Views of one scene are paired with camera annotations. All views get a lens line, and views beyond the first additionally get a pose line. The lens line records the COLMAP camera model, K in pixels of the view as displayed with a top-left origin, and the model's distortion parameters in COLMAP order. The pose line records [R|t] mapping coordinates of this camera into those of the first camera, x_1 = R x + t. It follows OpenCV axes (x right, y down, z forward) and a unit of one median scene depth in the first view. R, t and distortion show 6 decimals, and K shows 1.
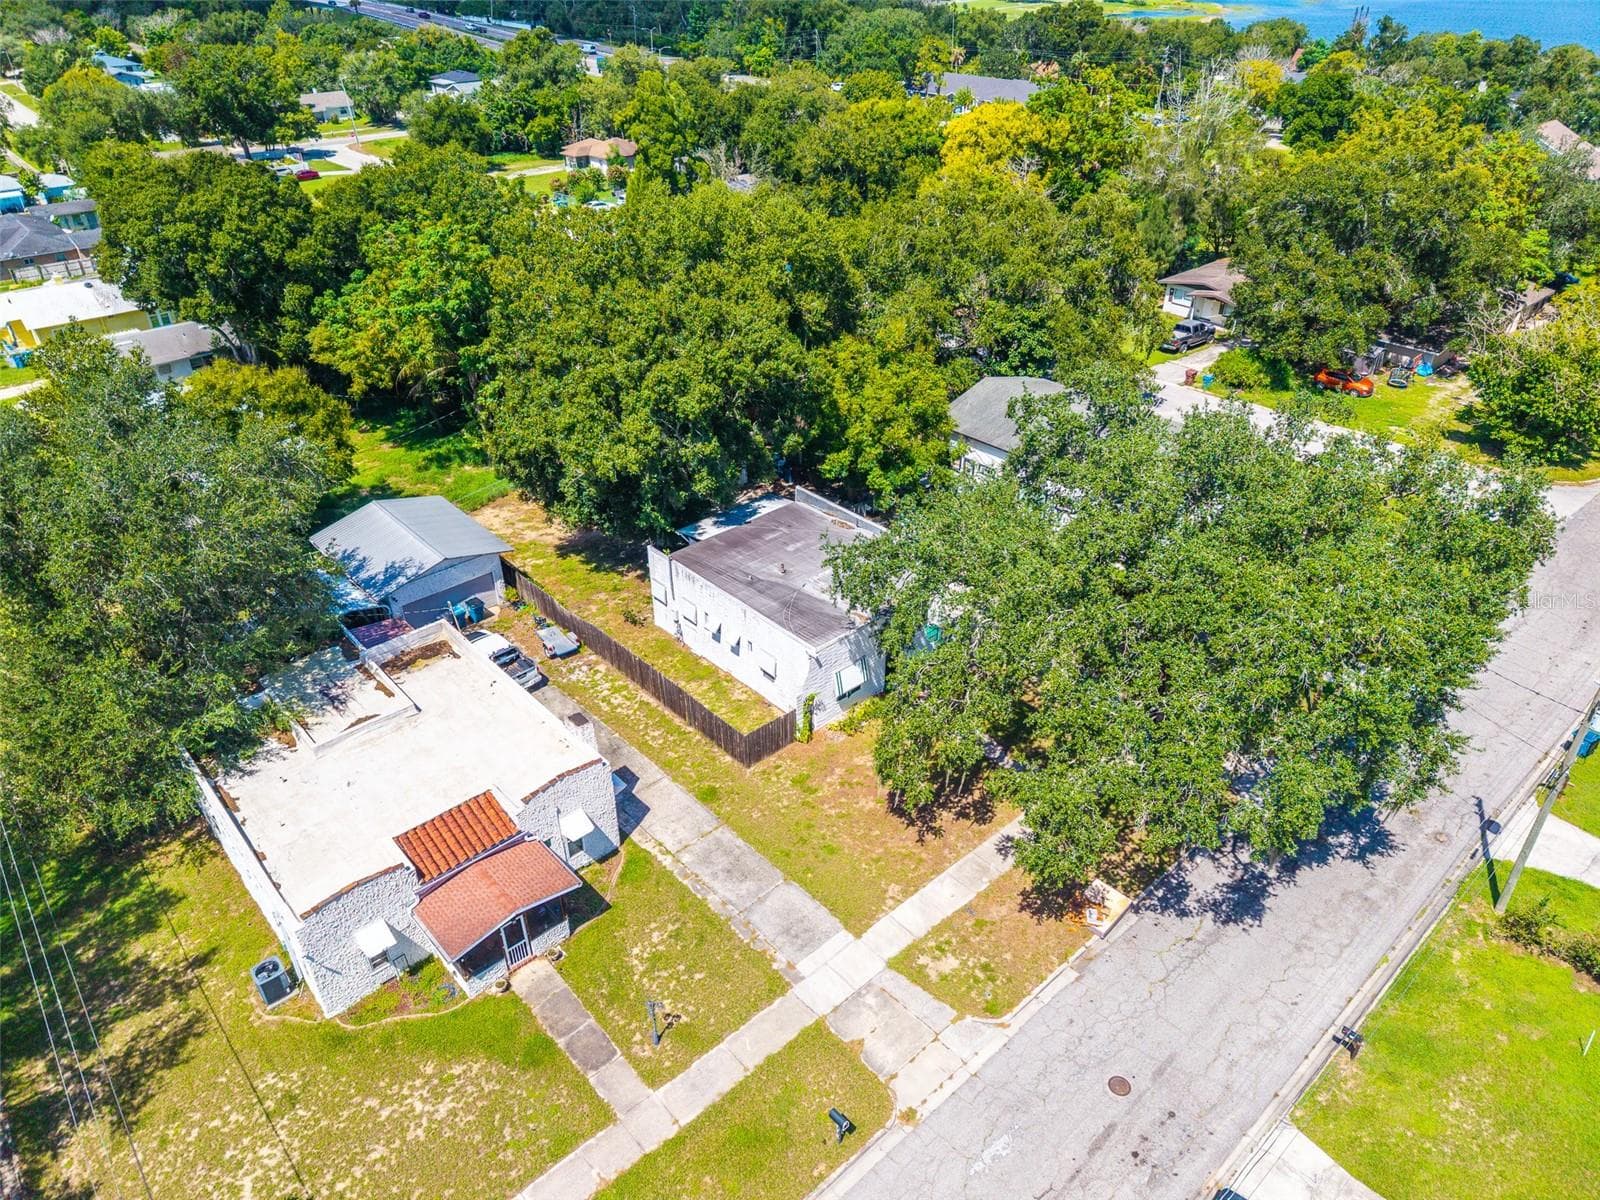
lens RADIAL K [[1070.1, 0, 804.3], [0, 1070.1, 594.7], [0, 0, 1]] dist [0.002550, -0.006664]
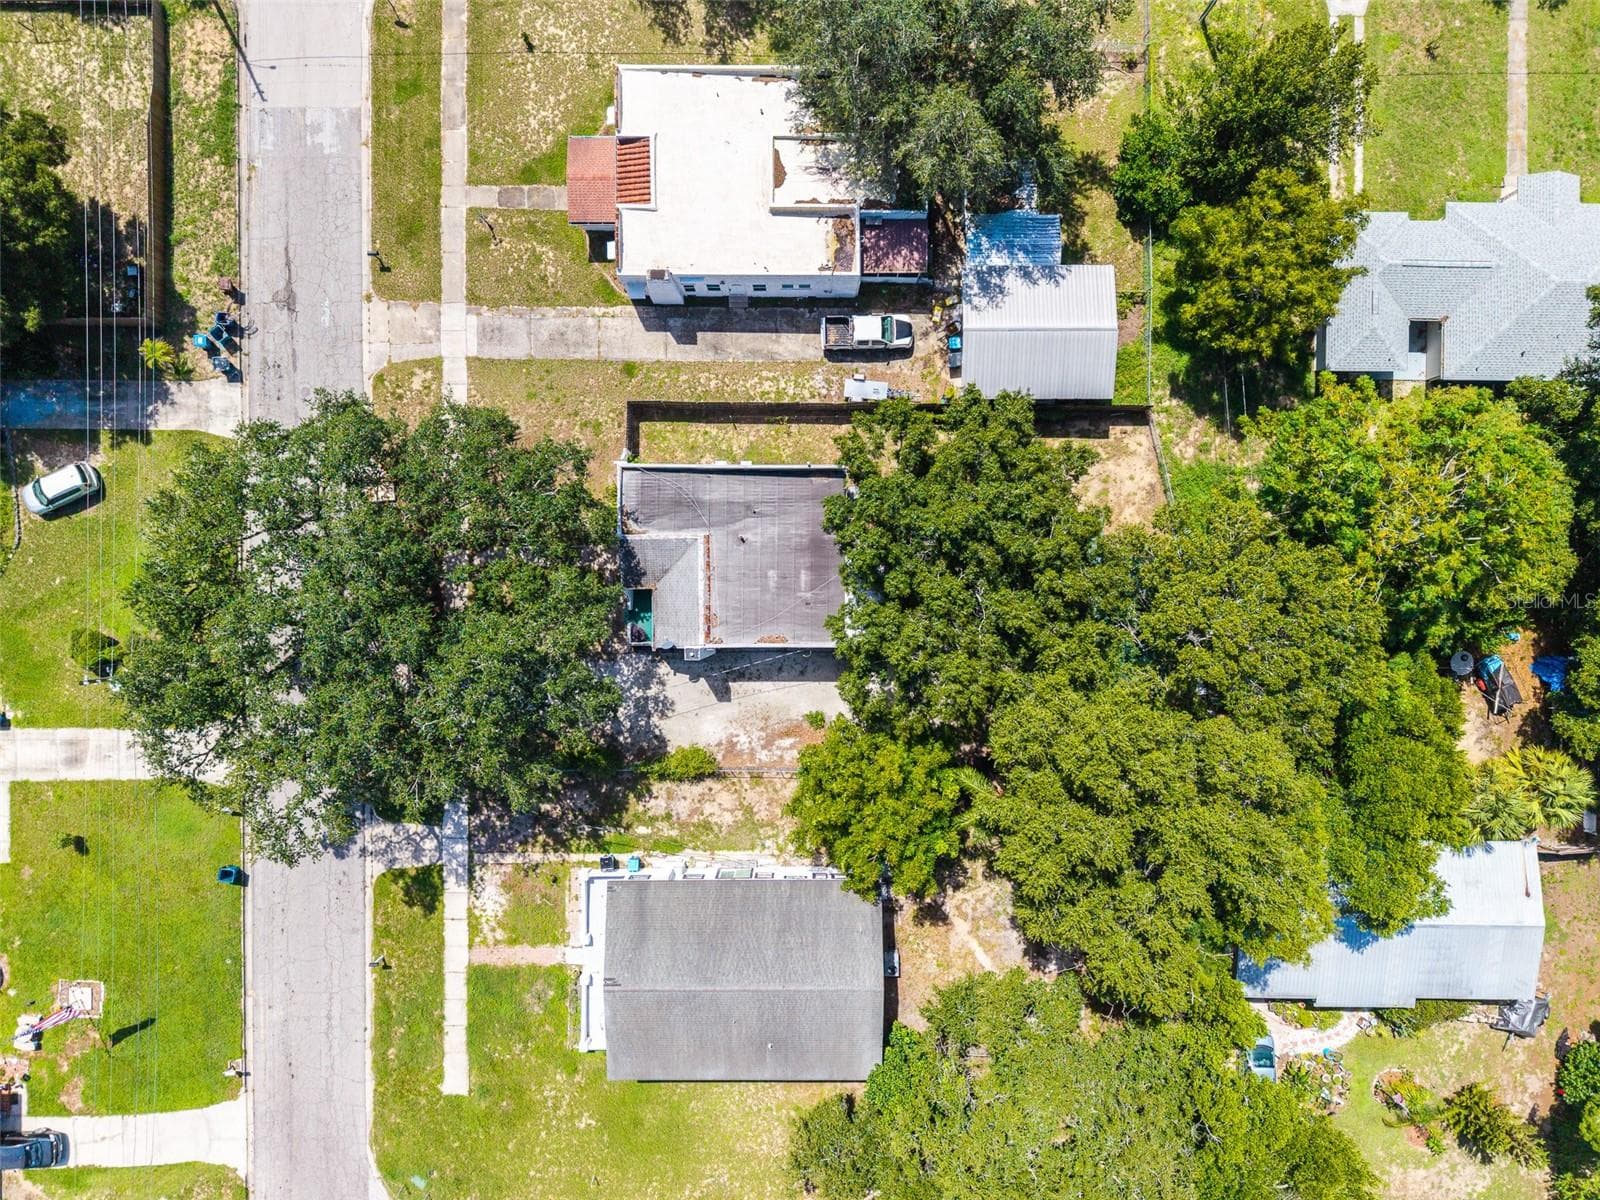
lens RADIAL K [[1070.1, 0, 804.3], [0, 1070.1, 594.7], [0, 0, 1]] dist [0.002550, -0.006664]
pose [[-0.667916, 0.744237, -0.000099, -0.017890], [-0.396865, -0.356055, 0.846004, -1.002513], [0.629592, 0.565099, 0.533176, 0.463276]]
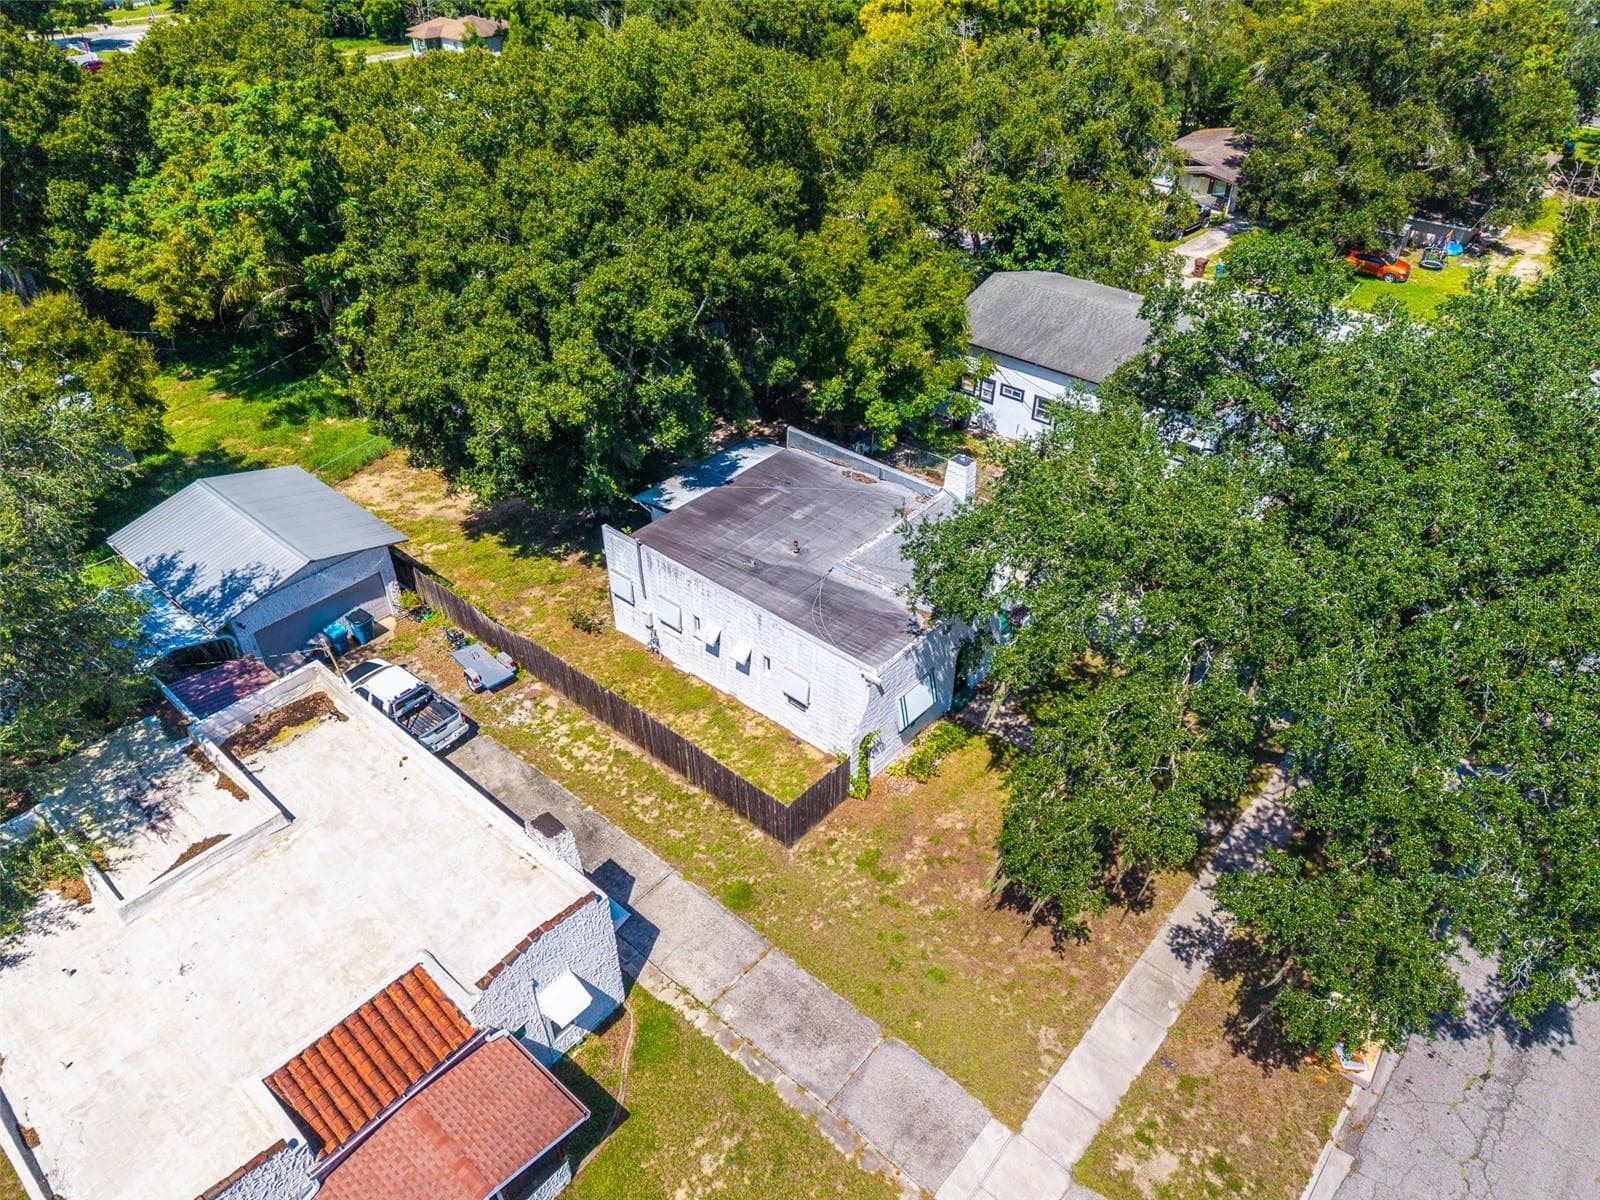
lens RADIAL K [[1077.3, 0, 800.0], [0, 1077.3, 600.0], [0, 0, 1]] dist [-0.006742, 0.005527]
pose [[0.993298, -0.067369, 0.093916, -0.086299], [0.059920, 0.994992, 0.080002, -0.045603], [-0.098835, -0.073838, 0.992361, 0.271135]]
